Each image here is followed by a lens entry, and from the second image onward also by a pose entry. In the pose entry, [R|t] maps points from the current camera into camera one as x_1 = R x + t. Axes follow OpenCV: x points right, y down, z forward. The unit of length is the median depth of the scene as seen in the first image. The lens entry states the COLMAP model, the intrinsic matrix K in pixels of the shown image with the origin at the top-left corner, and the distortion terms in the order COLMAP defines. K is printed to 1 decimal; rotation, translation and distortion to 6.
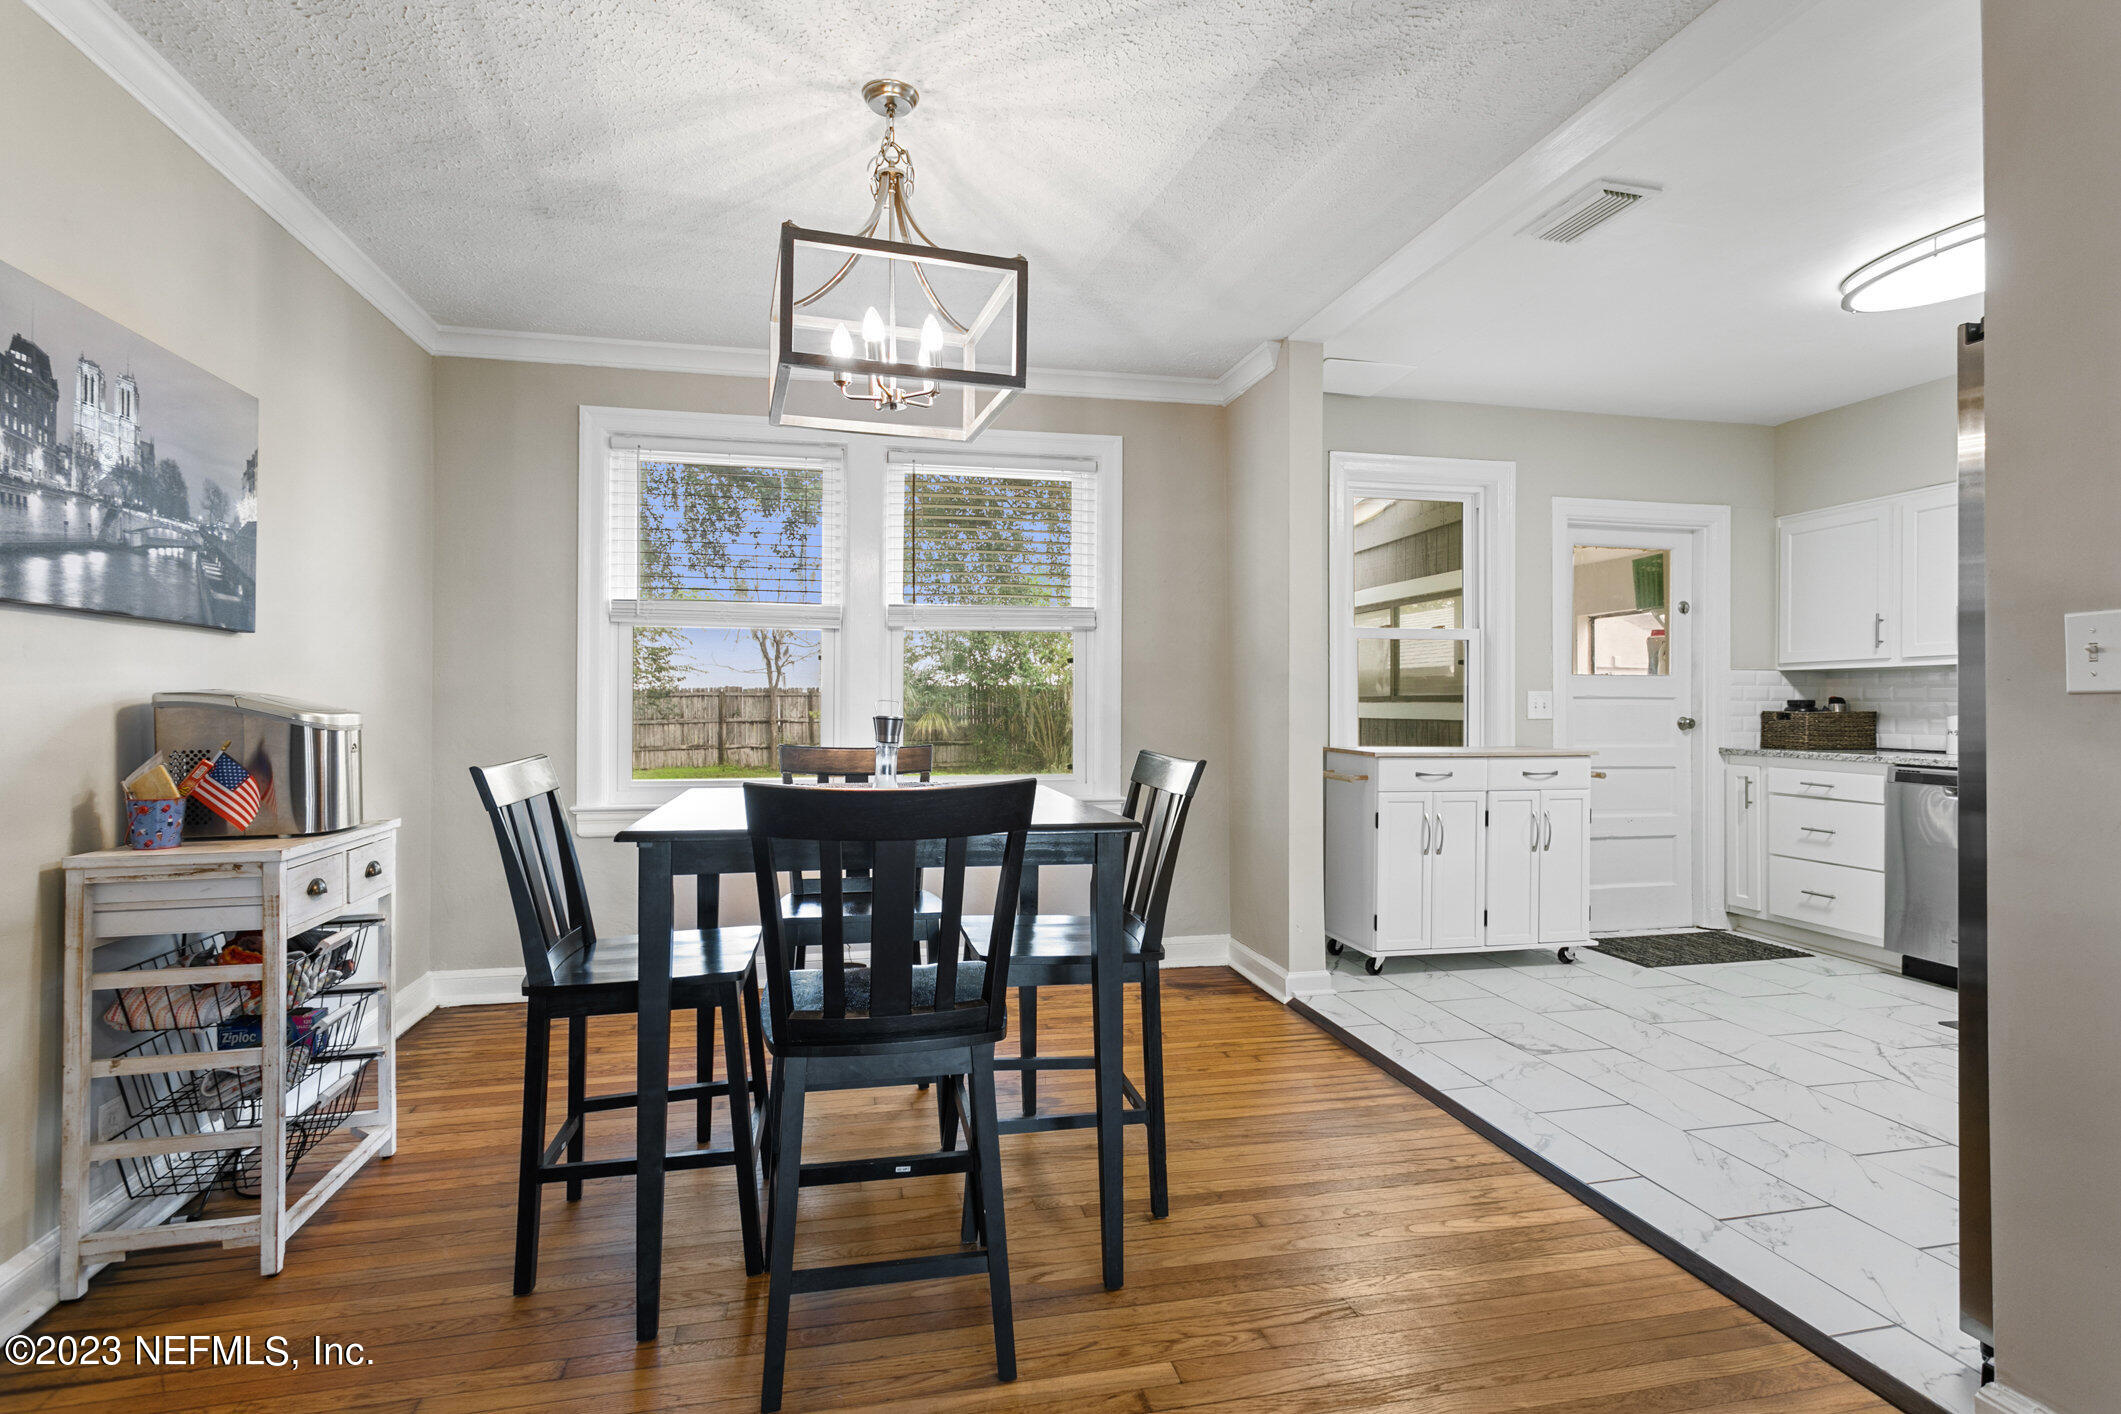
lens RADIAL K [[1024.9, 0, 1060.3], [0, 1024.9, 702.8], [0, 0, 1]] dist [0.001724, 0.000010]
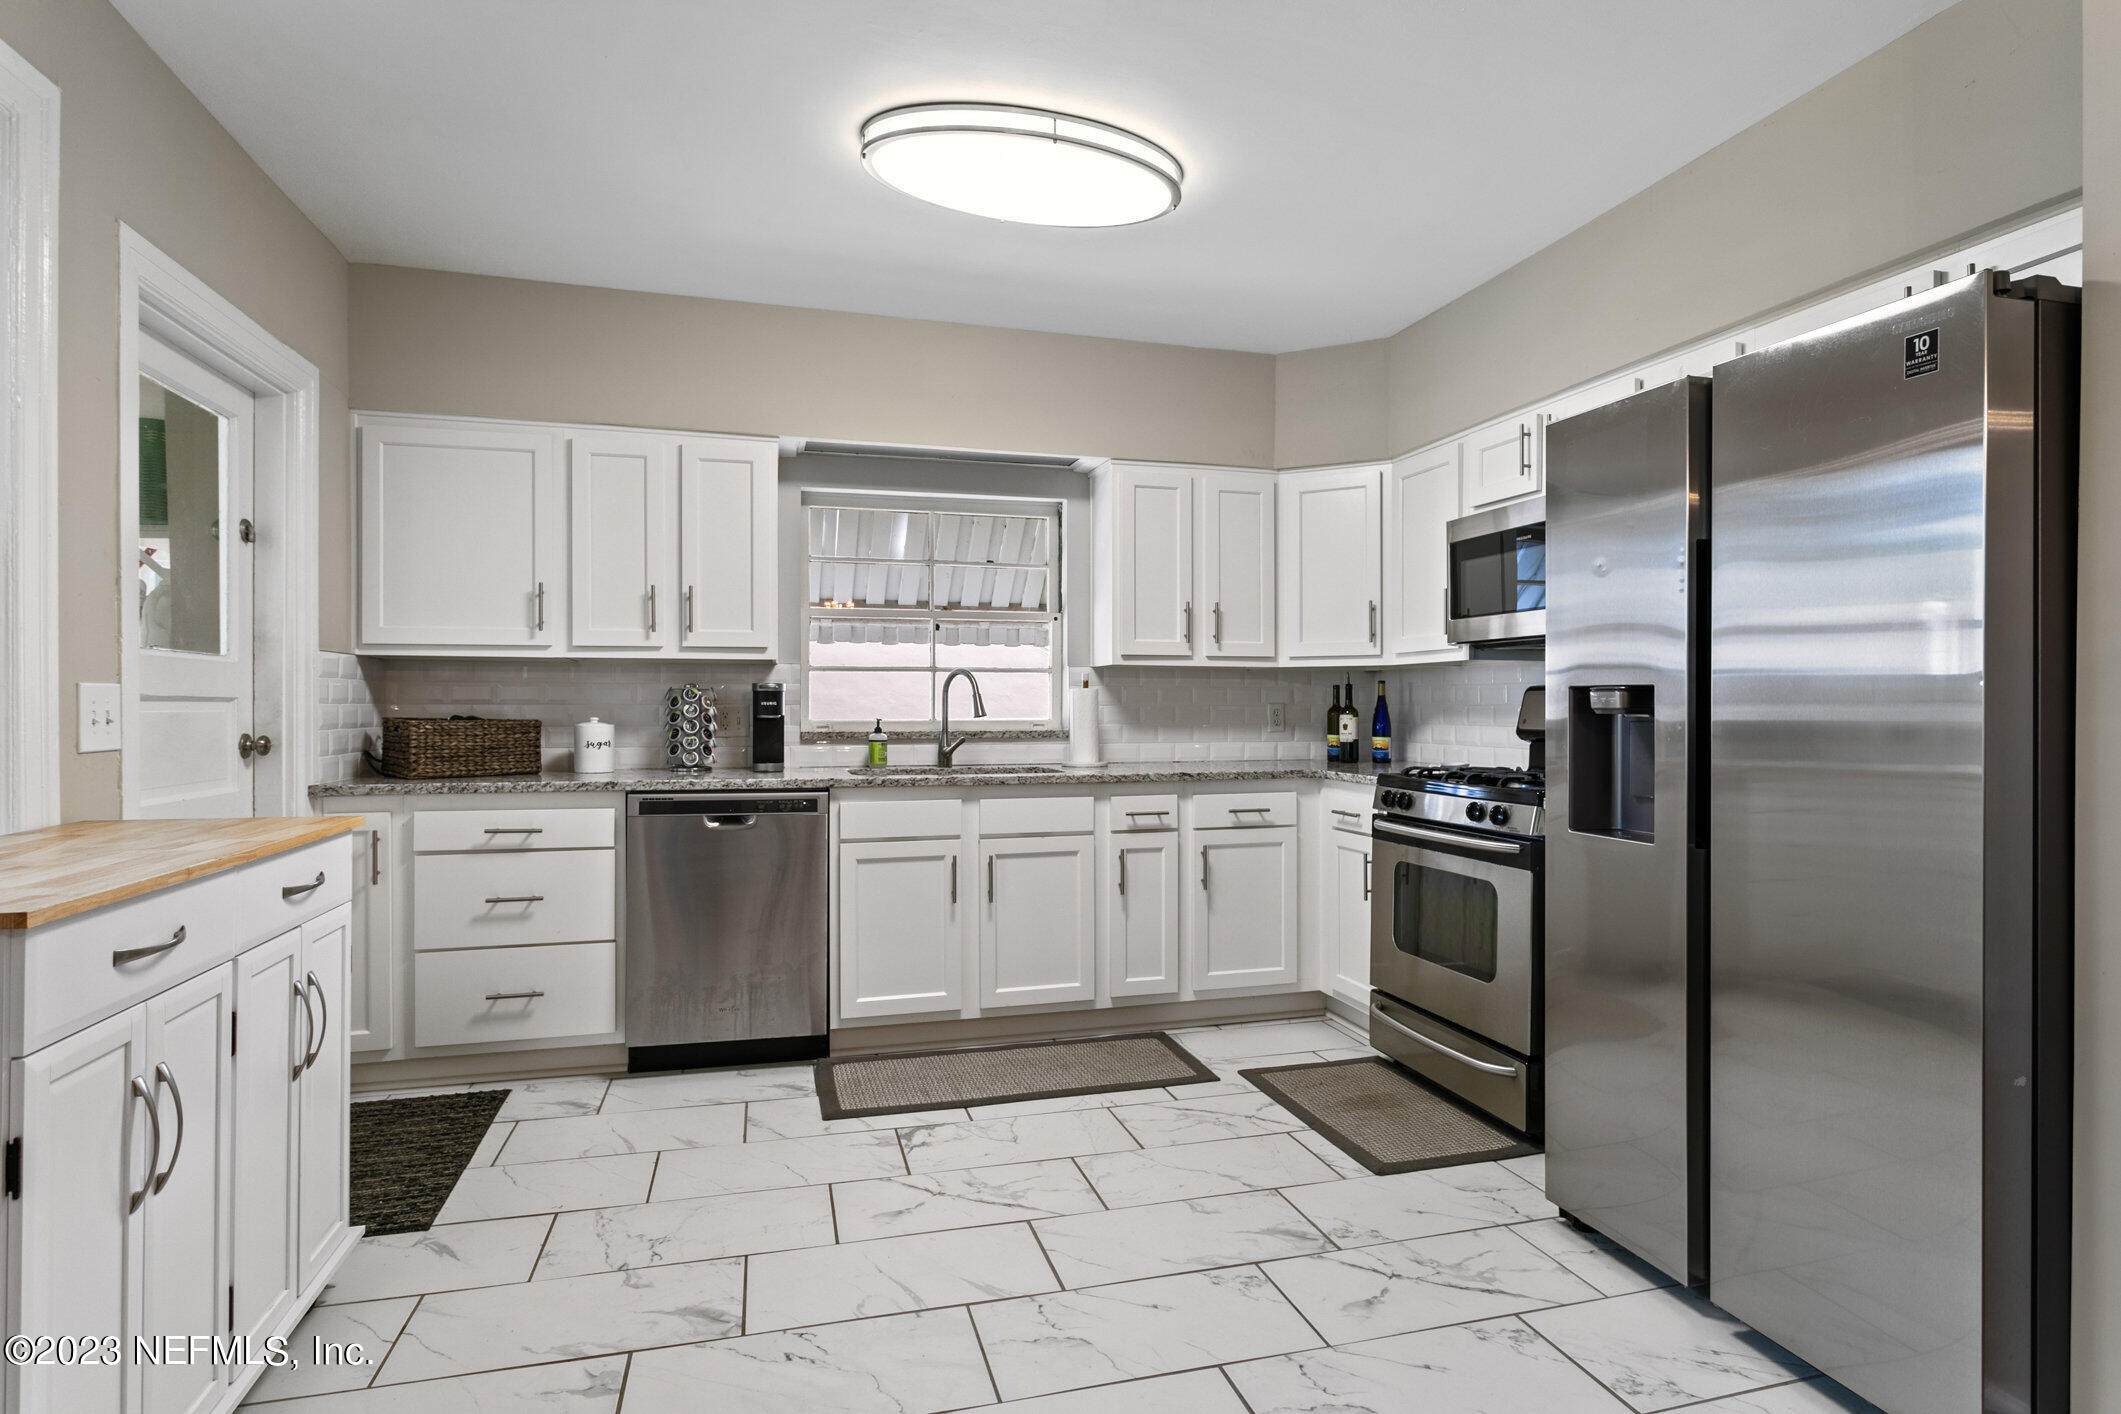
lens RADIAL K [[1093.6, 0, 1051.4], [0, 1093.6, 699.4], [0, 0, 1]] dist [-0.006310, 0.001841]
pose [[-0.058864, 0.000396, 0.998266, 0.012094], [-0.003404, 0.999994, -0.000597, -0.005672], [-0.998260, -0.003434, -0.058863, 0.644569]]
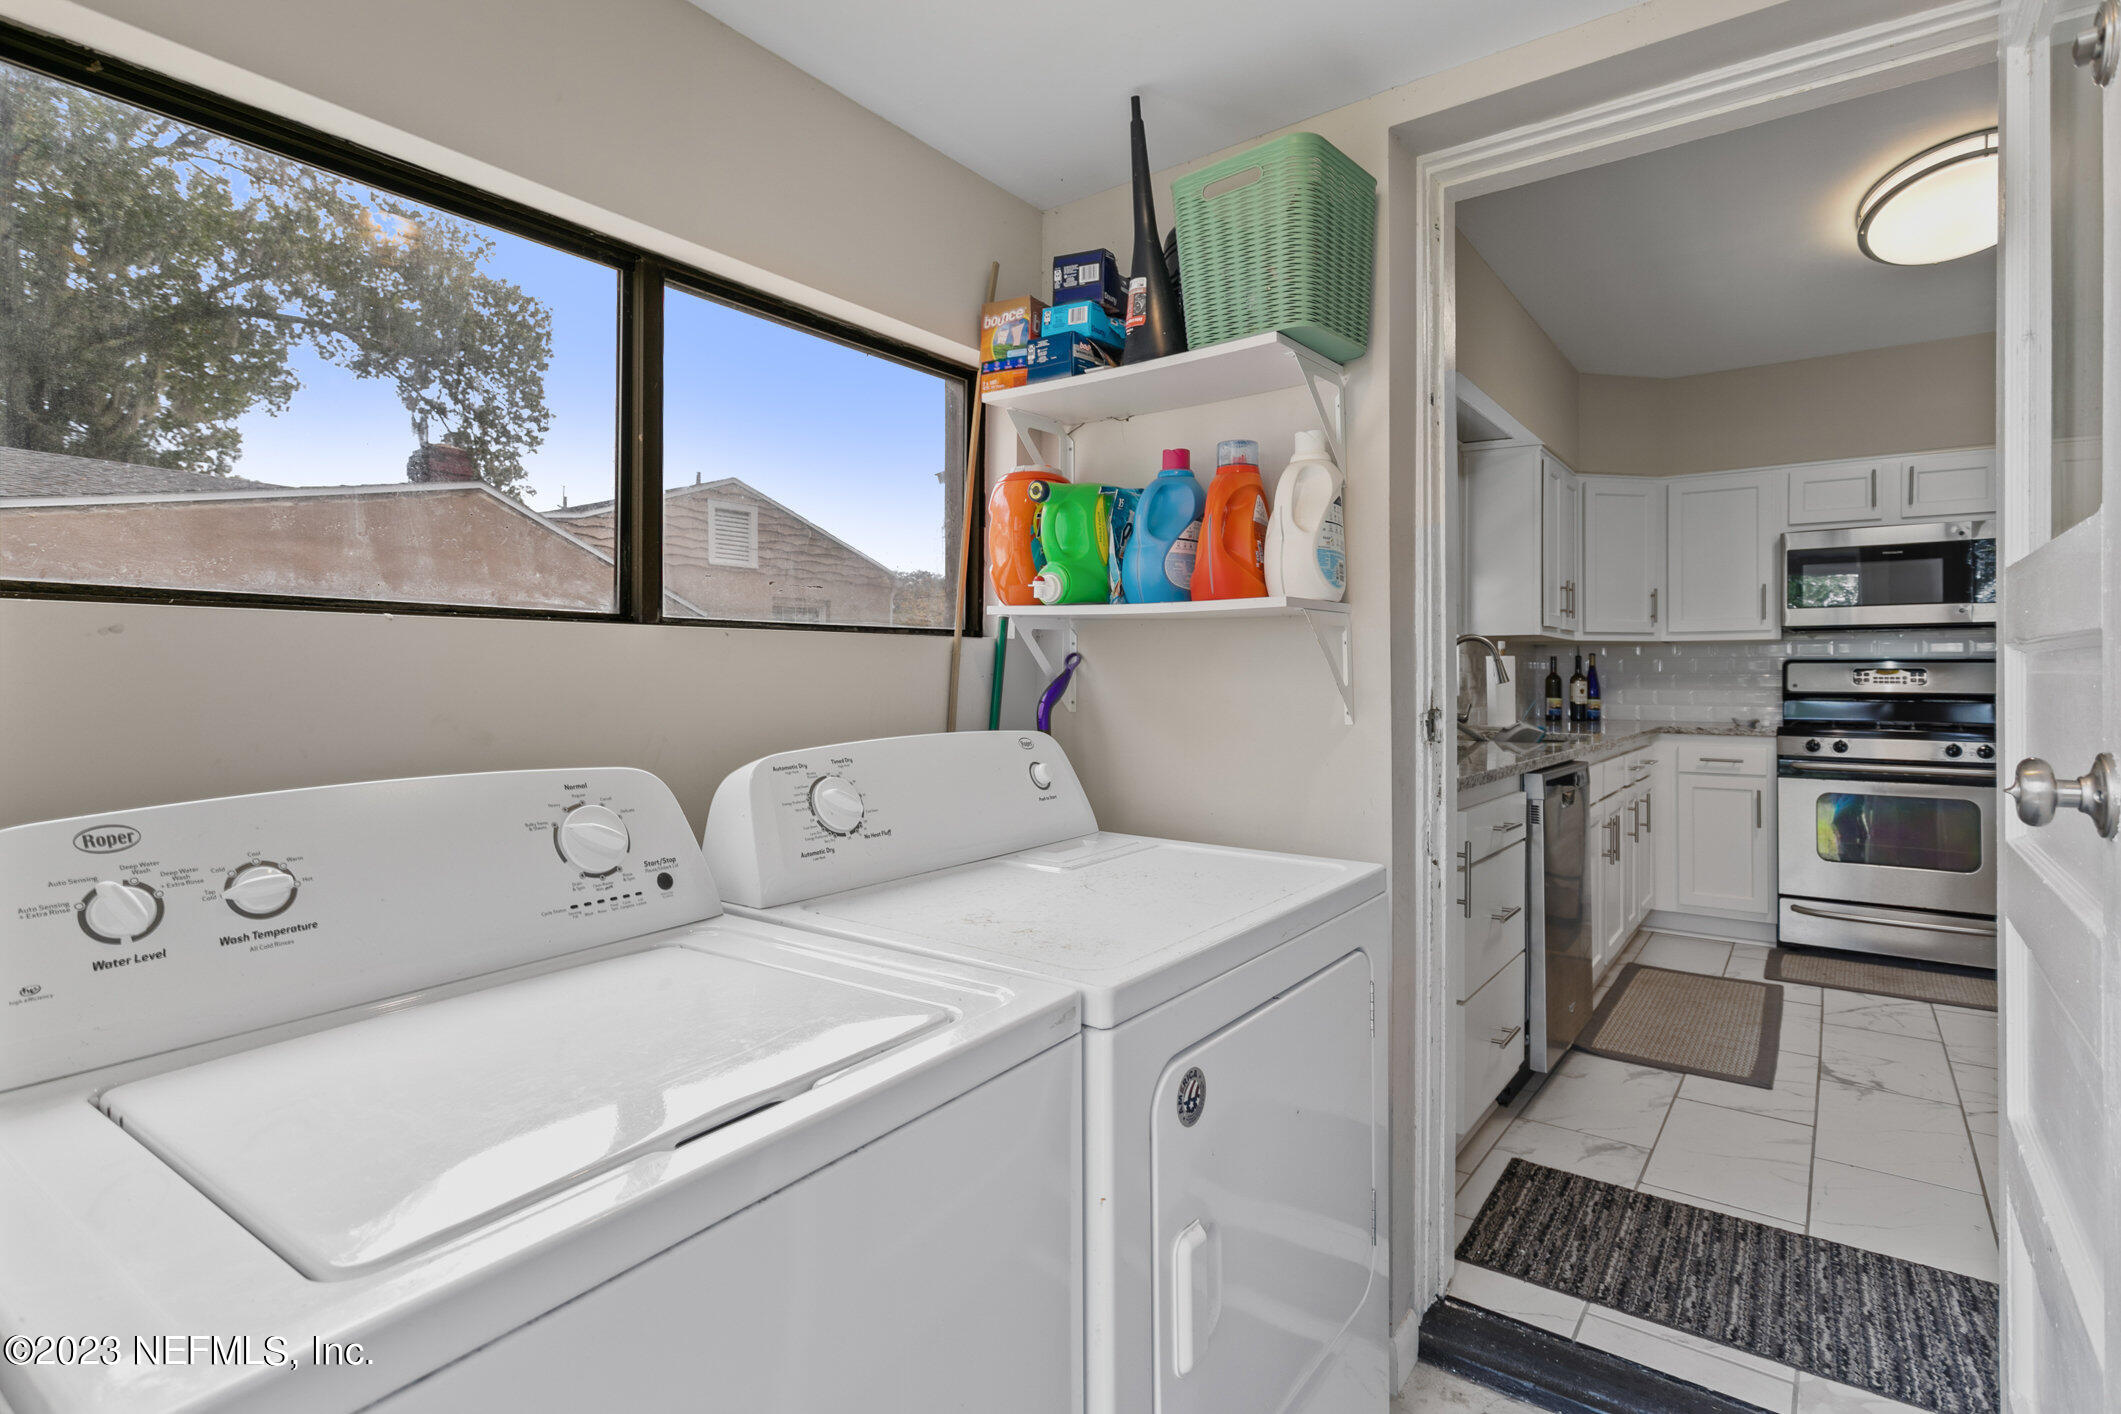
lens RADIAL K [[1024.9, 0, 1062.6], [0, 1024.9, 674.3], [0, 0, 1]] dist [0.001724, 0.000010]
pose [[-0.657195, -0.001945, 0.753718, 0.460068], [-0.007968, 0.999959, -0.004367, 0.006801], [-0.753678, -0.008875, -0.657183, 1.401833]]
